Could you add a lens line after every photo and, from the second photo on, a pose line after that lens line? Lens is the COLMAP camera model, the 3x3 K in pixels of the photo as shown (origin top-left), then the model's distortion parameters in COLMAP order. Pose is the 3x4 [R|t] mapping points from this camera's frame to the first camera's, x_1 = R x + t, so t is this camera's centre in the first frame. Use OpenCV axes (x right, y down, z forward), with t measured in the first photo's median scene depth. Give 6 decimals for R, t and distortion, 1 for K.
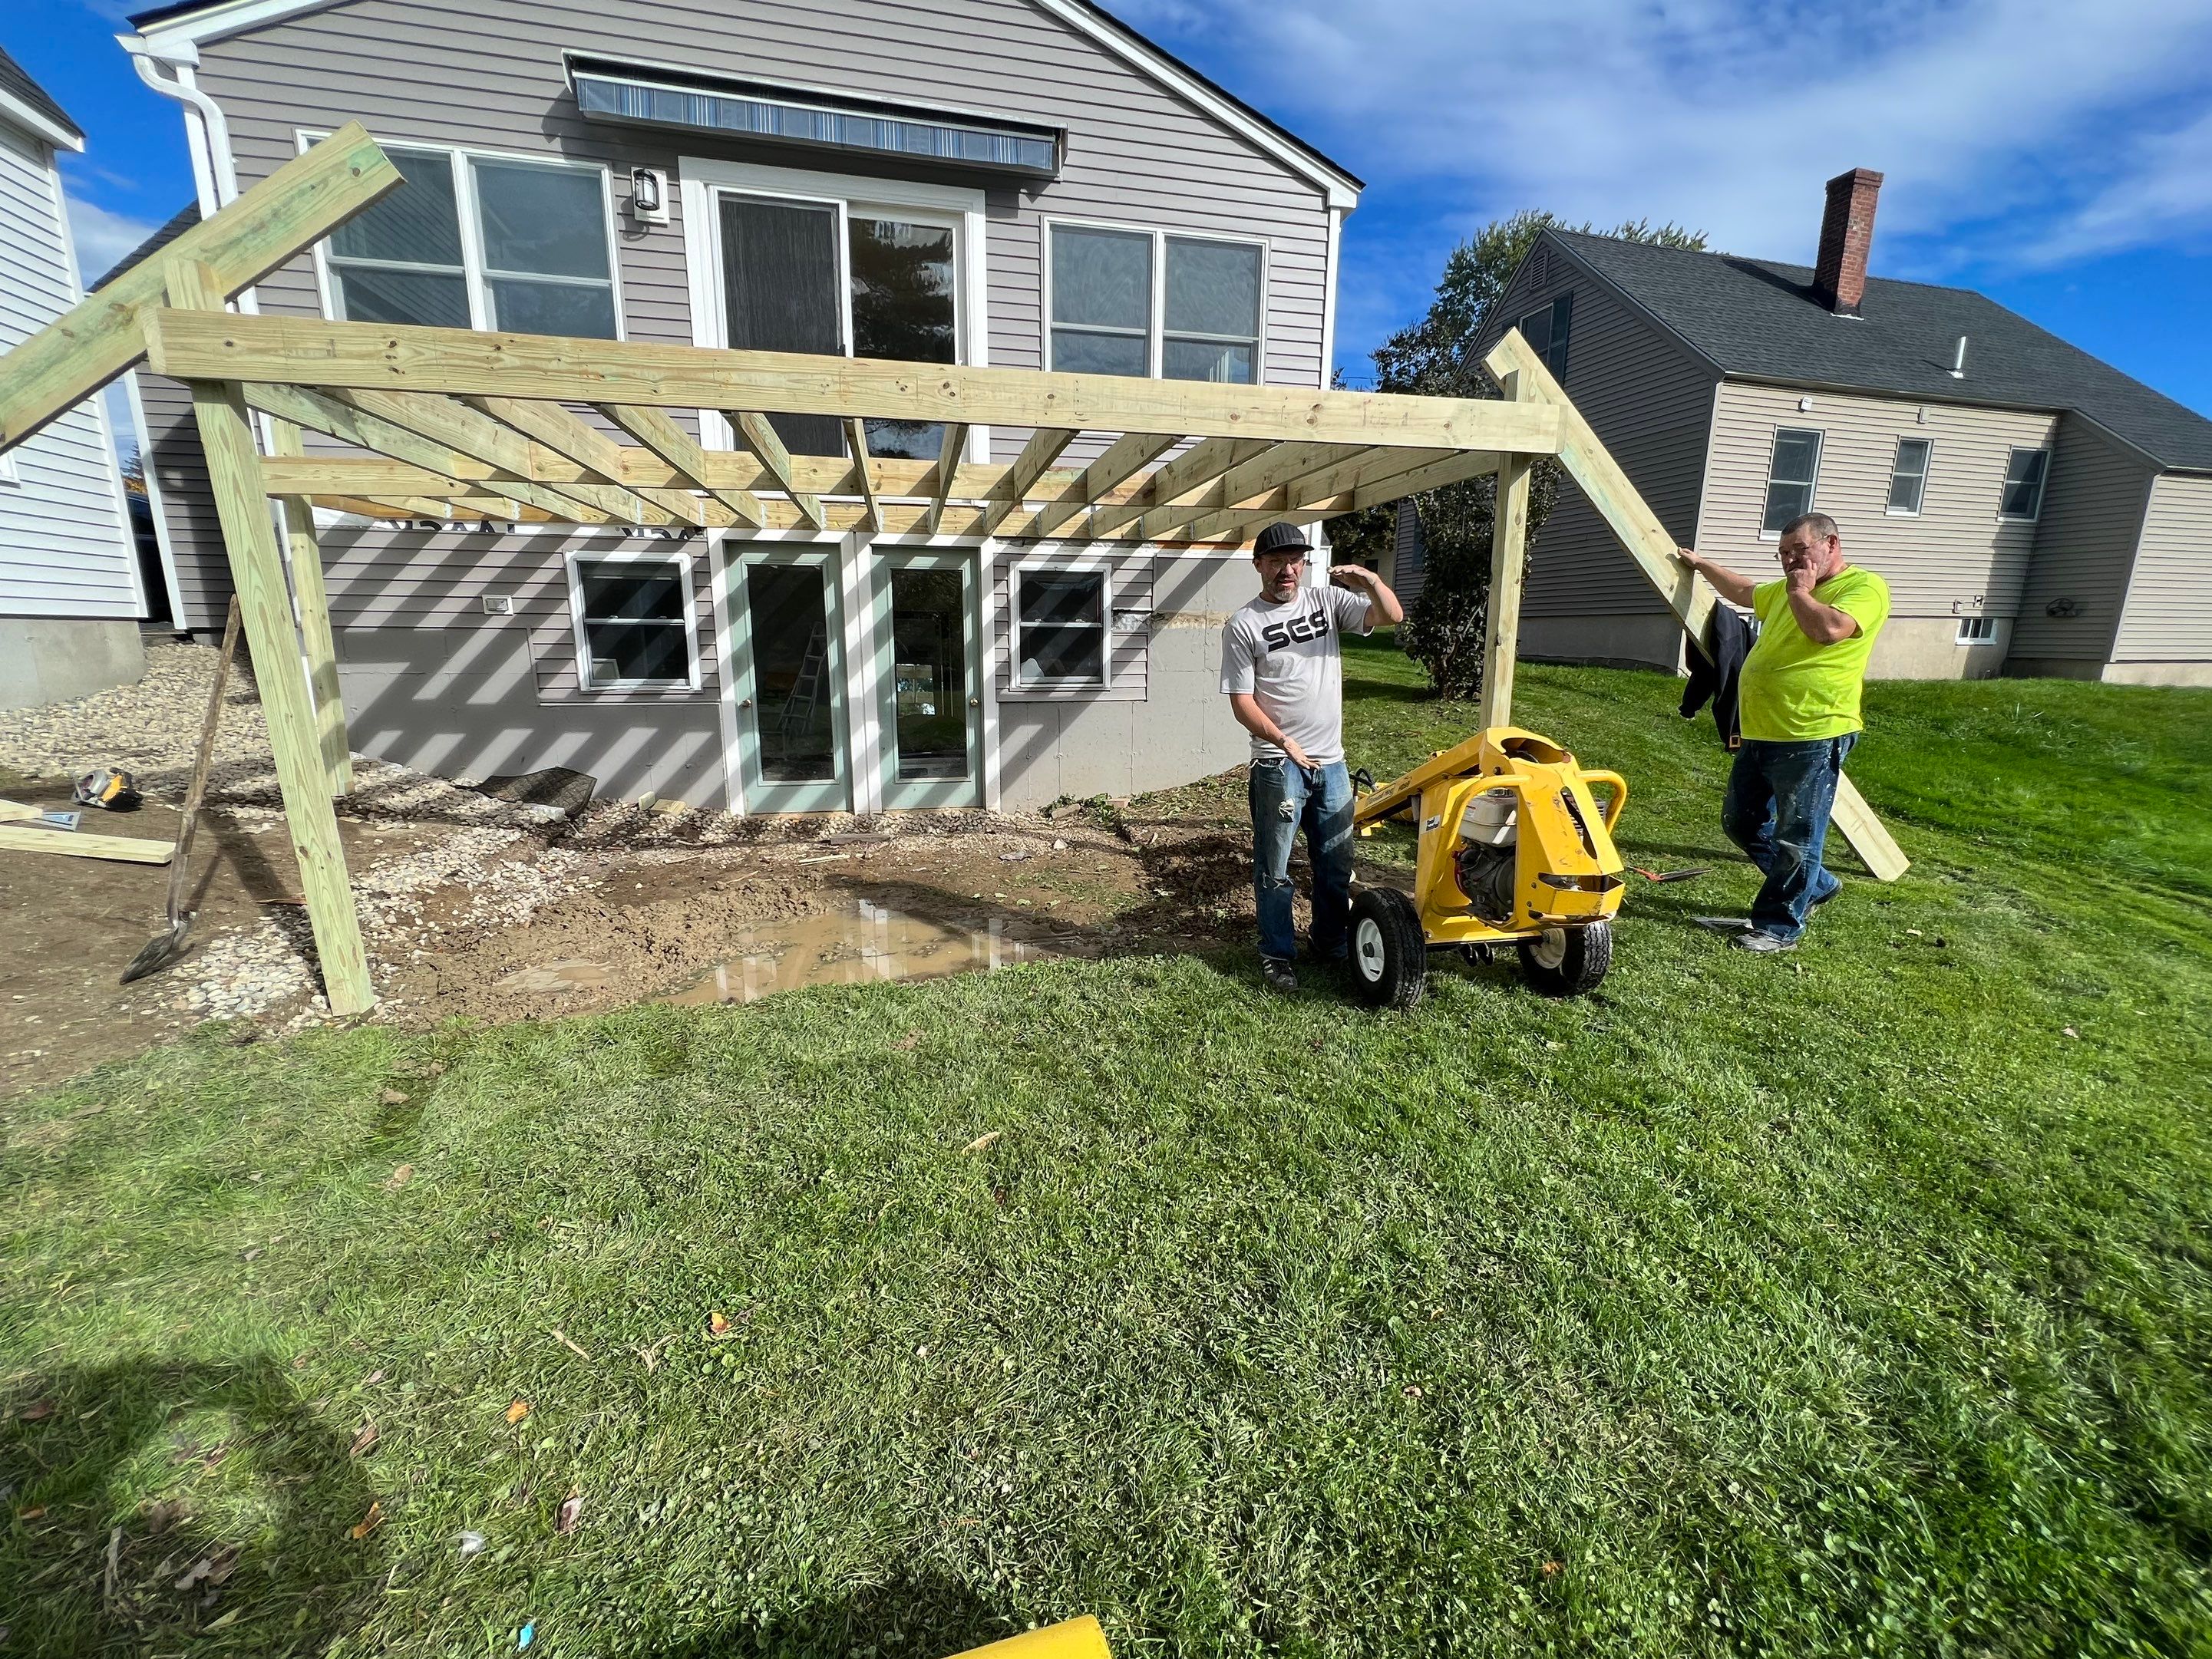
lens RADIAL K [[891.0, 0, 1102.2], [0, 891.0, 820.6], [0, 0, 1]] dist [0.000876, -0.000234]
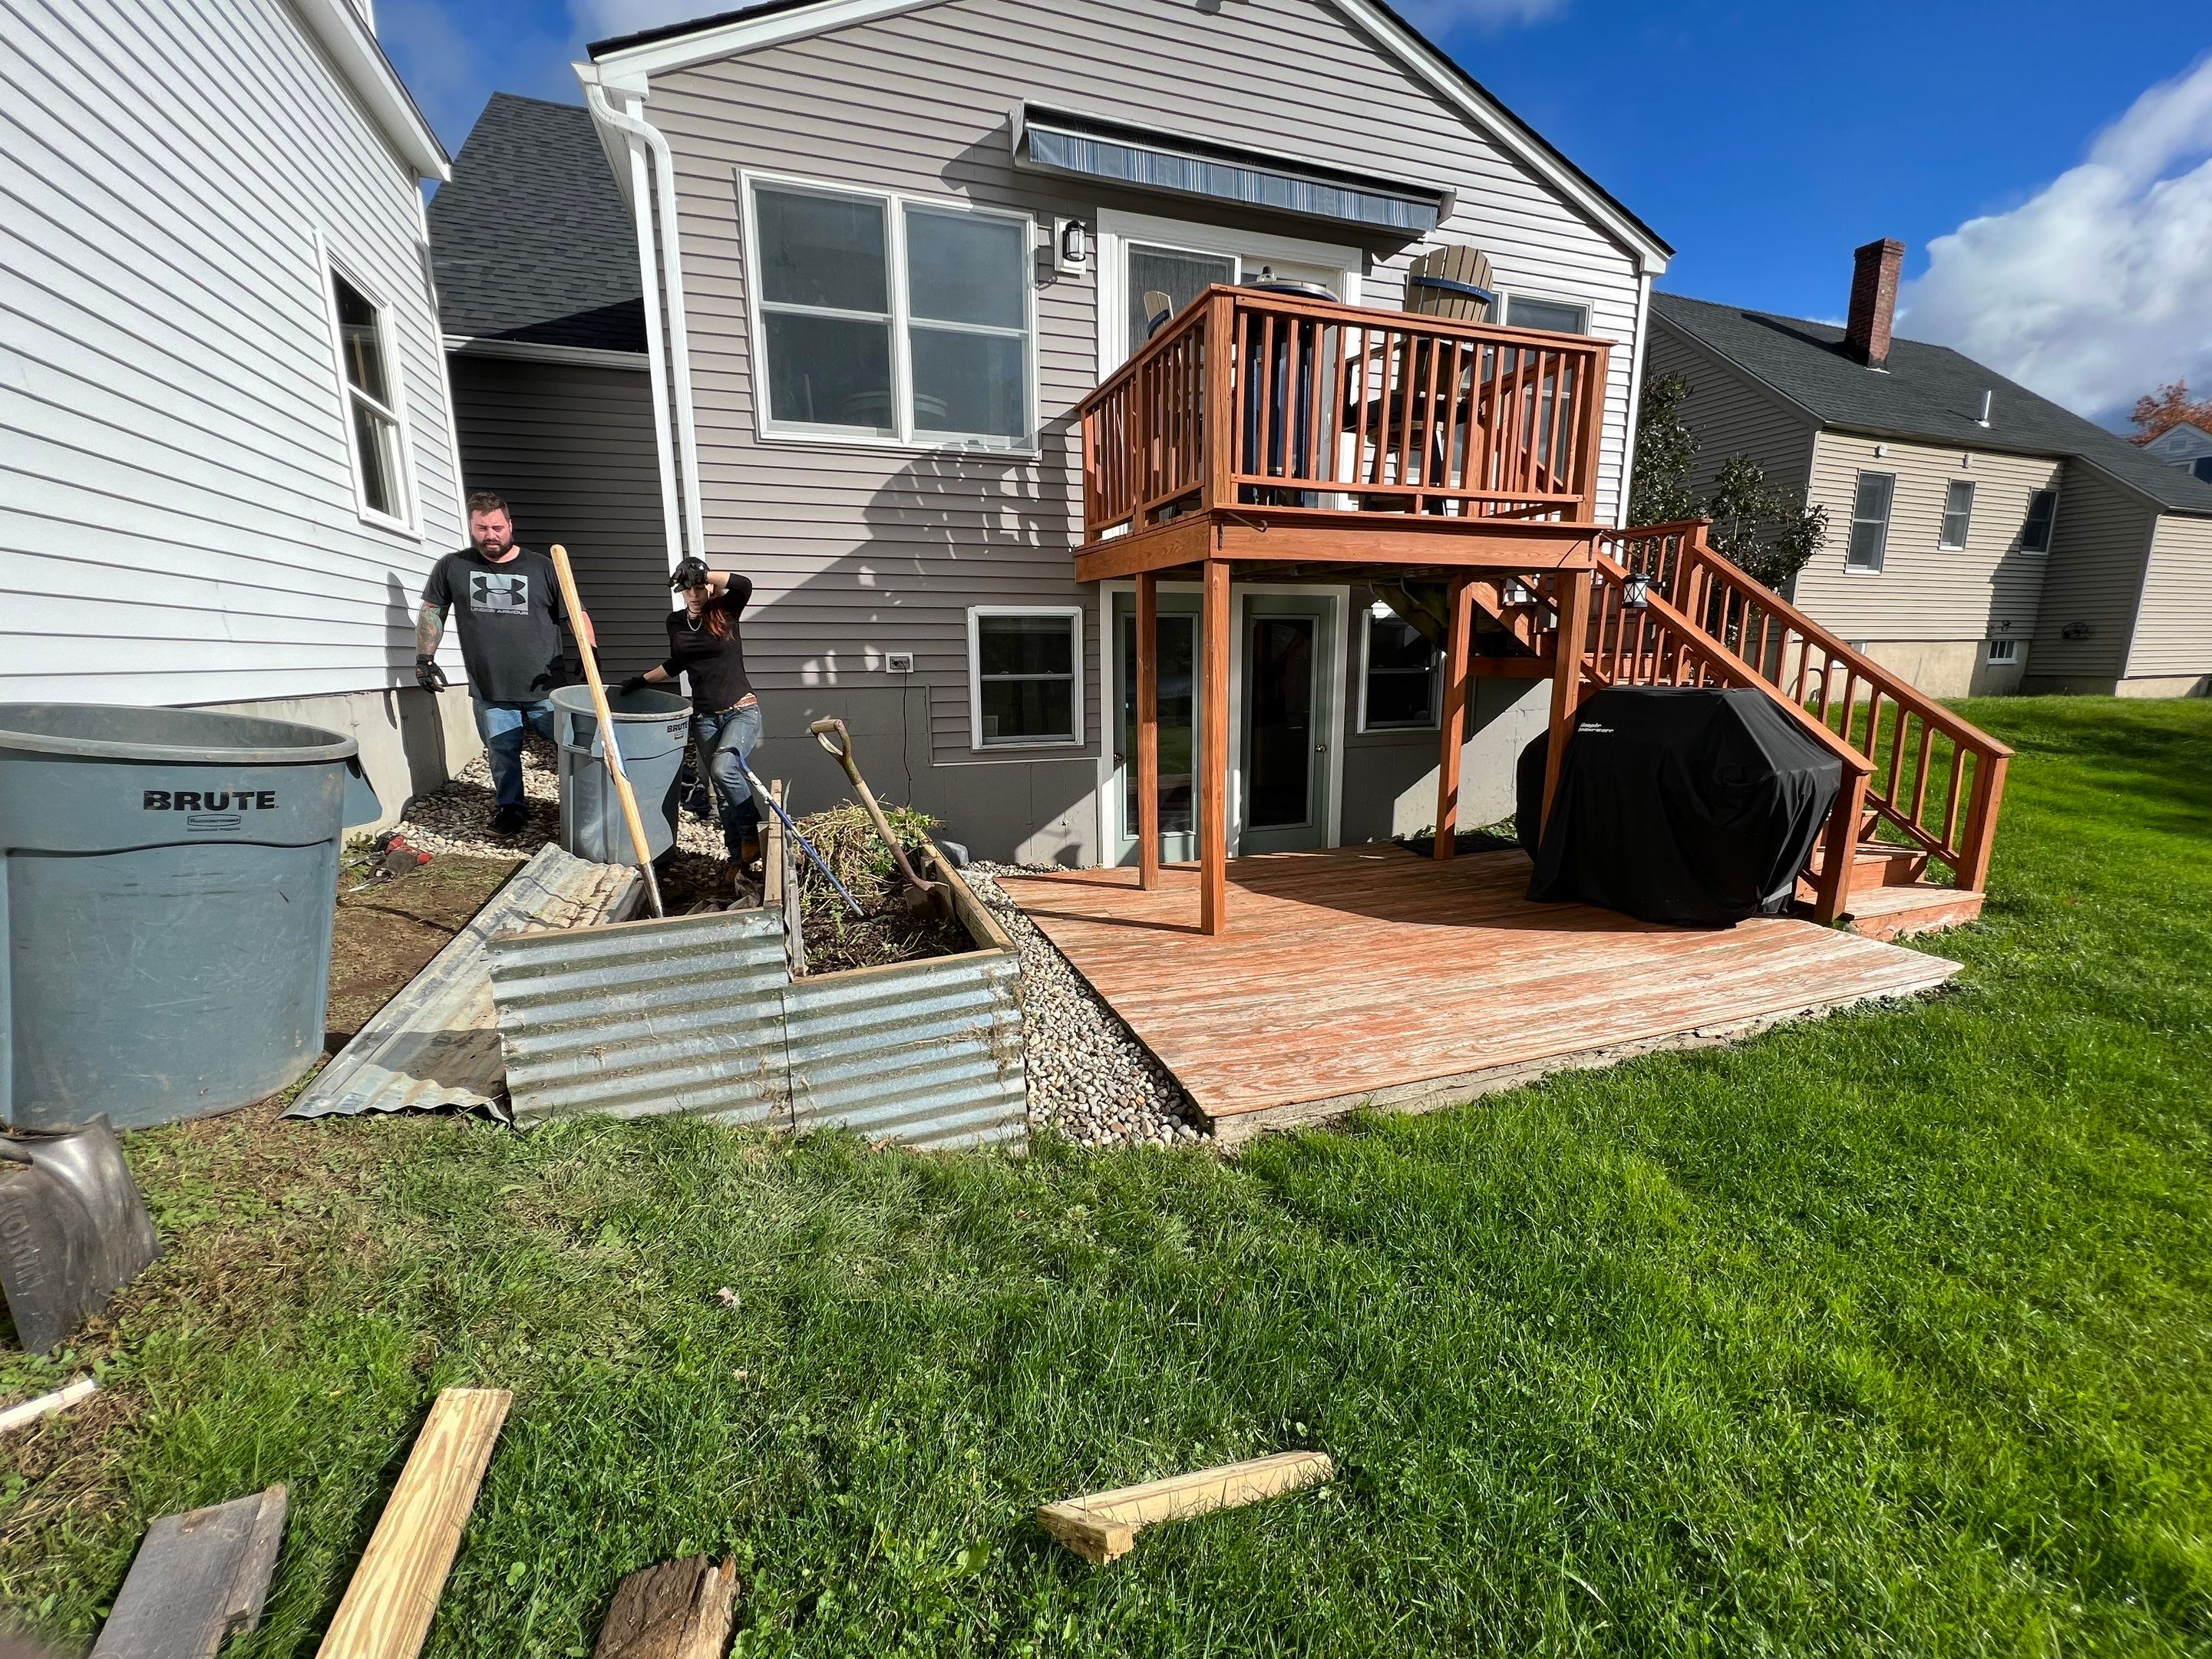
lens RADIAL K [[891.0, 0, 1102.2], [0, 891.0, 820.6], [0, 0, 1]] dist [0.000876, -0.000234]
pose [[0.994223, -0.034115, 0.101768, -0.556408], [0.036518, 0.999094, -0.021839, -0.044487], [-0.100931, 0.025429, 0.994568, 0.033965]]
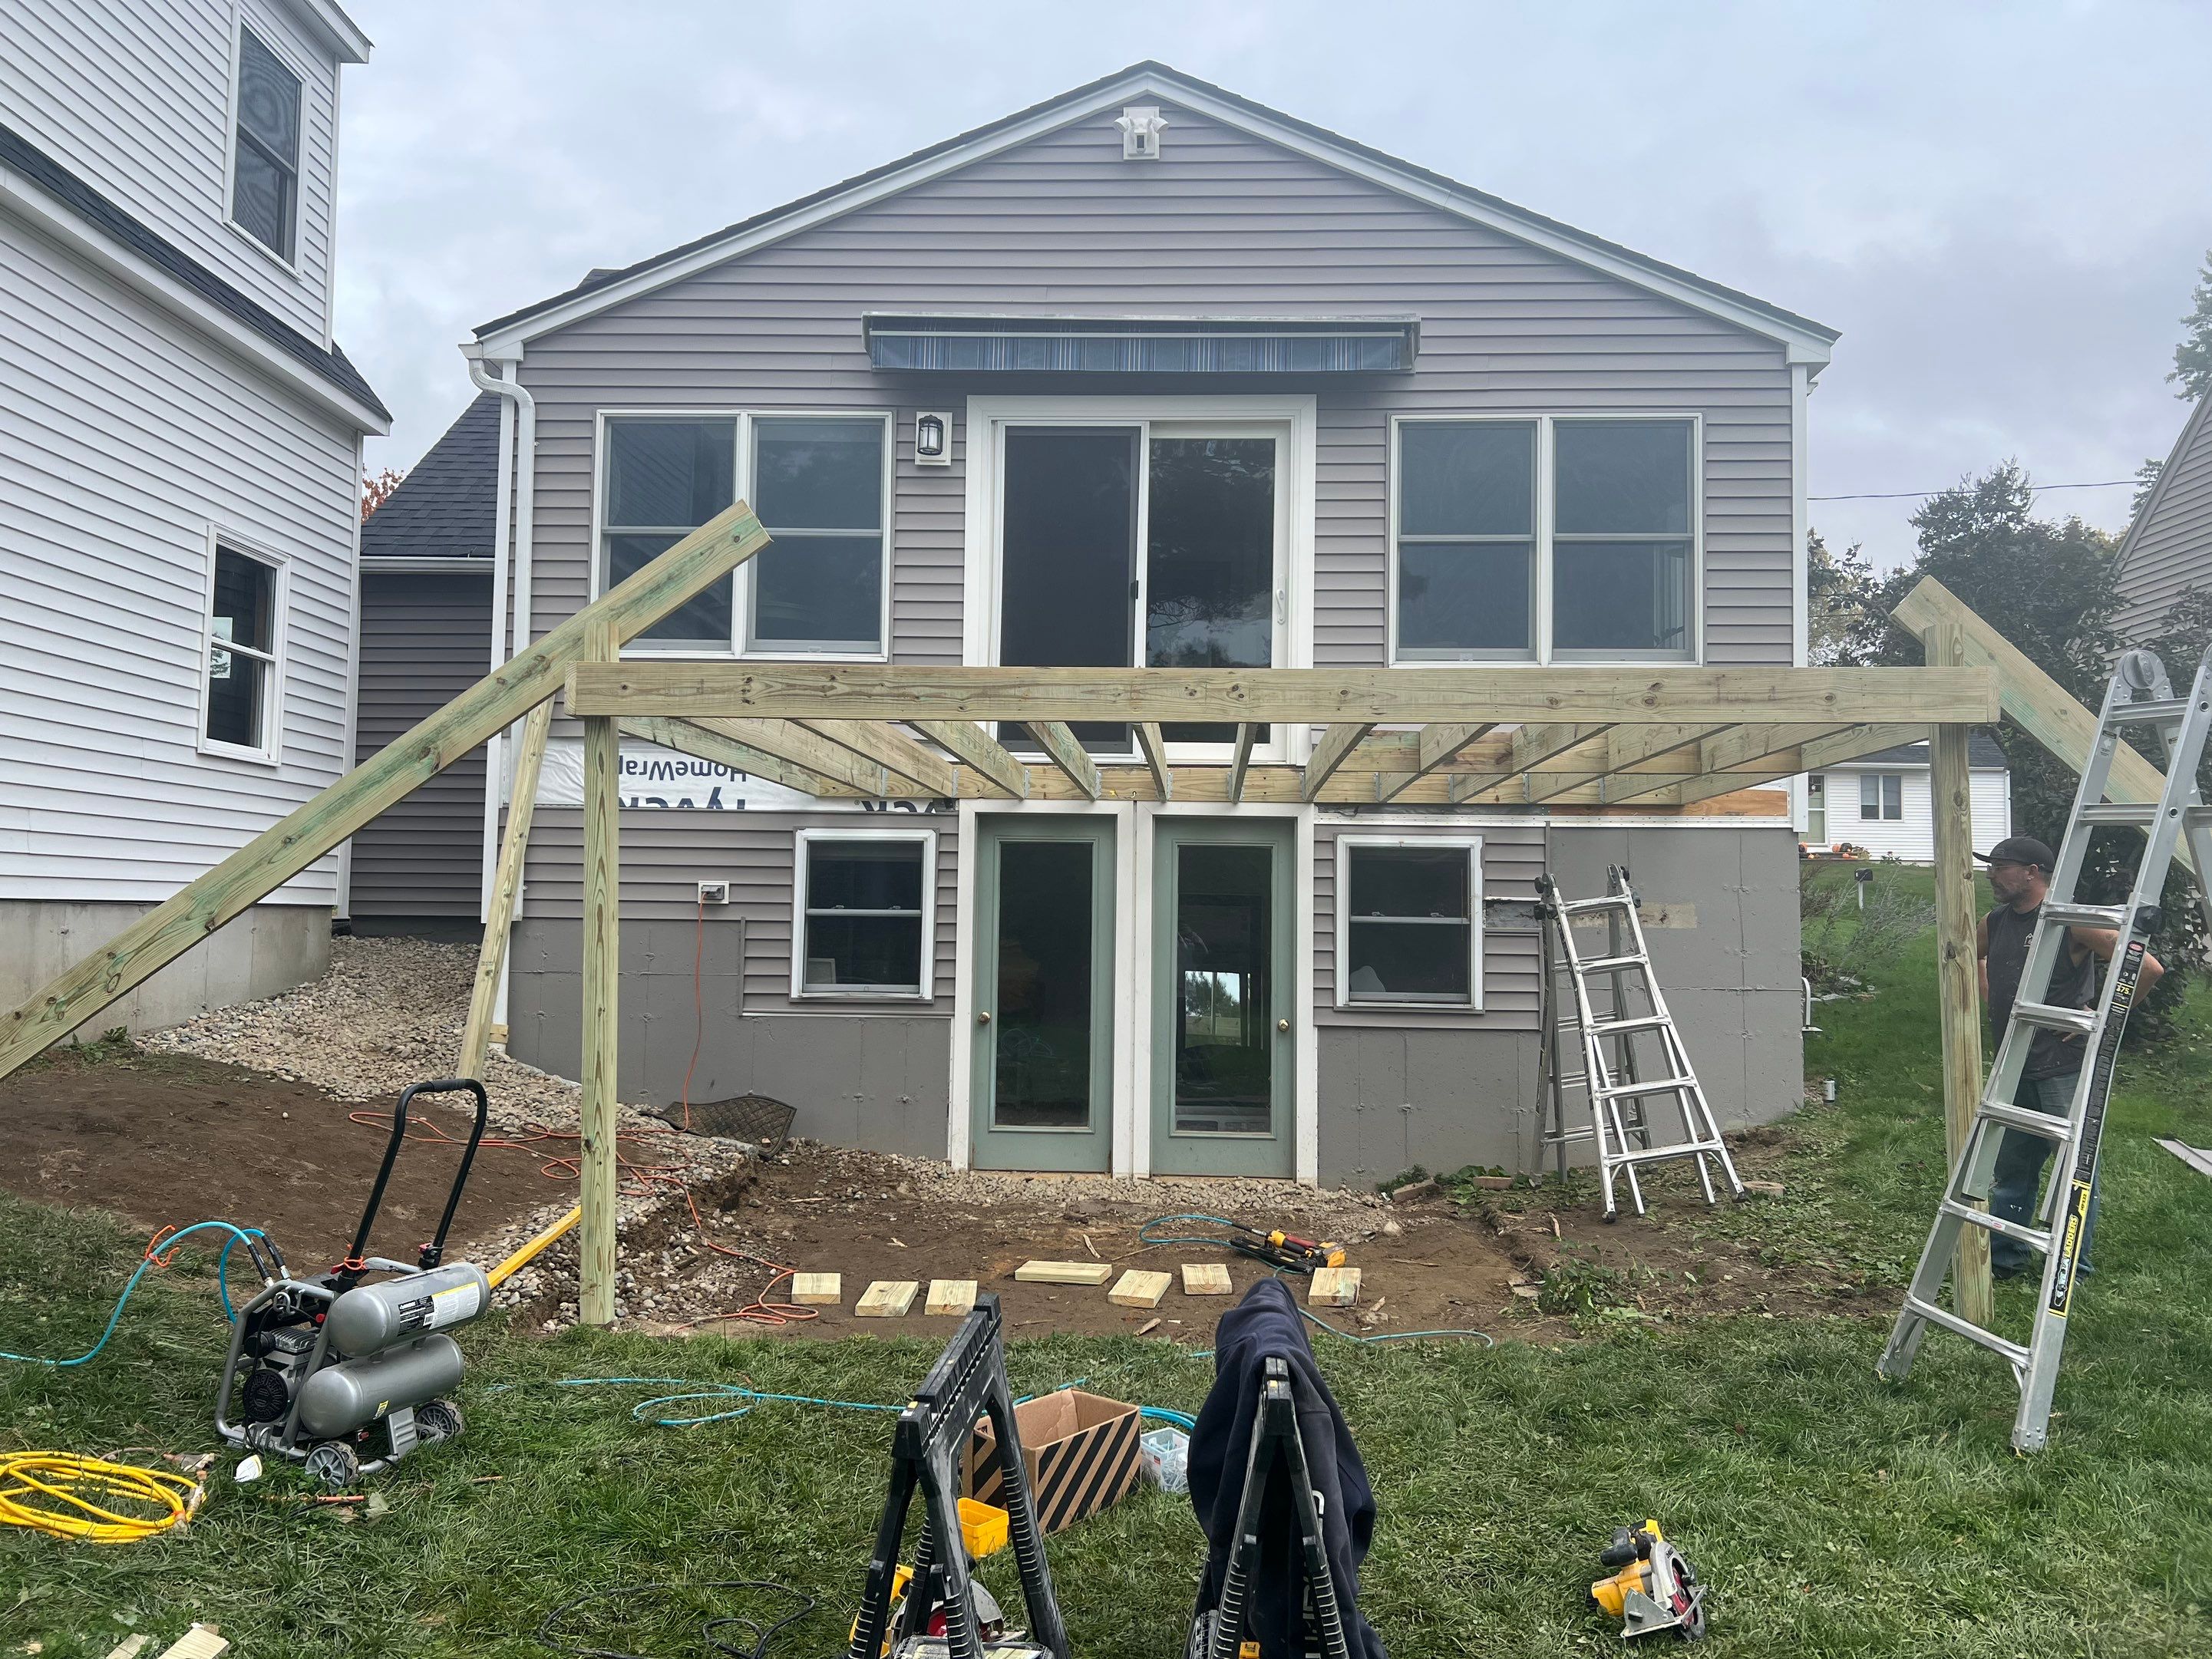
lens RADIAL K [[1659.6, 0, 1117.8], [0, 1659.6, 822.4], [0, 0, 1]] dist [0.063961, -0.075965]
pose [[0.963897, -0.009067, -0.266122, 0.094073], [-0.061615, 0.964702, -0.256036, 0.066415], [0.259050, 0.263189, 0.929314, -0.352216]]
